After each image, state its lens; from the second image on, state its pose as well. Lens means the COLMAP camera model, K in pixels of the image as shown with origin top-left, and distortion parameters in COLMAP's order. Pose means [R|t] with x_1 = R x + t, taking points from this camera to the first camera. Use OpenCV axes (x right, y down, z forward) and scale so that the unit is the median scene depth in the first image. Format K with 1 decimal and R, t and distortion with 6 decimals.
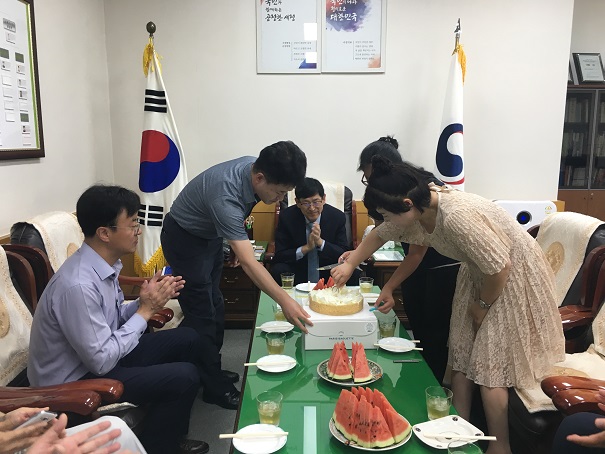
lens RADIAL K [[515.4, 0, 302.5], [0, 515.4, 227.0], [0, 0, 1]] dist [0.072322, -0.002202]
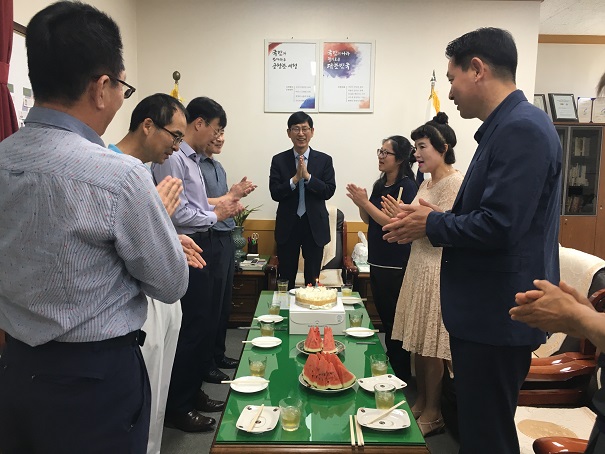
lens RADIAL K [[511.9, 0, 302.5], [0, 511.9, 227.0], [0, 0, 1]] dist [0.001172, 0.001577]
pose [[0.999613, 0.012015, -0.025071, 0.066994], [-0.013040, 0.999069, -0.041132, 0.020190], [0.024554, 0.041443, 0.998839, -0.304418]]
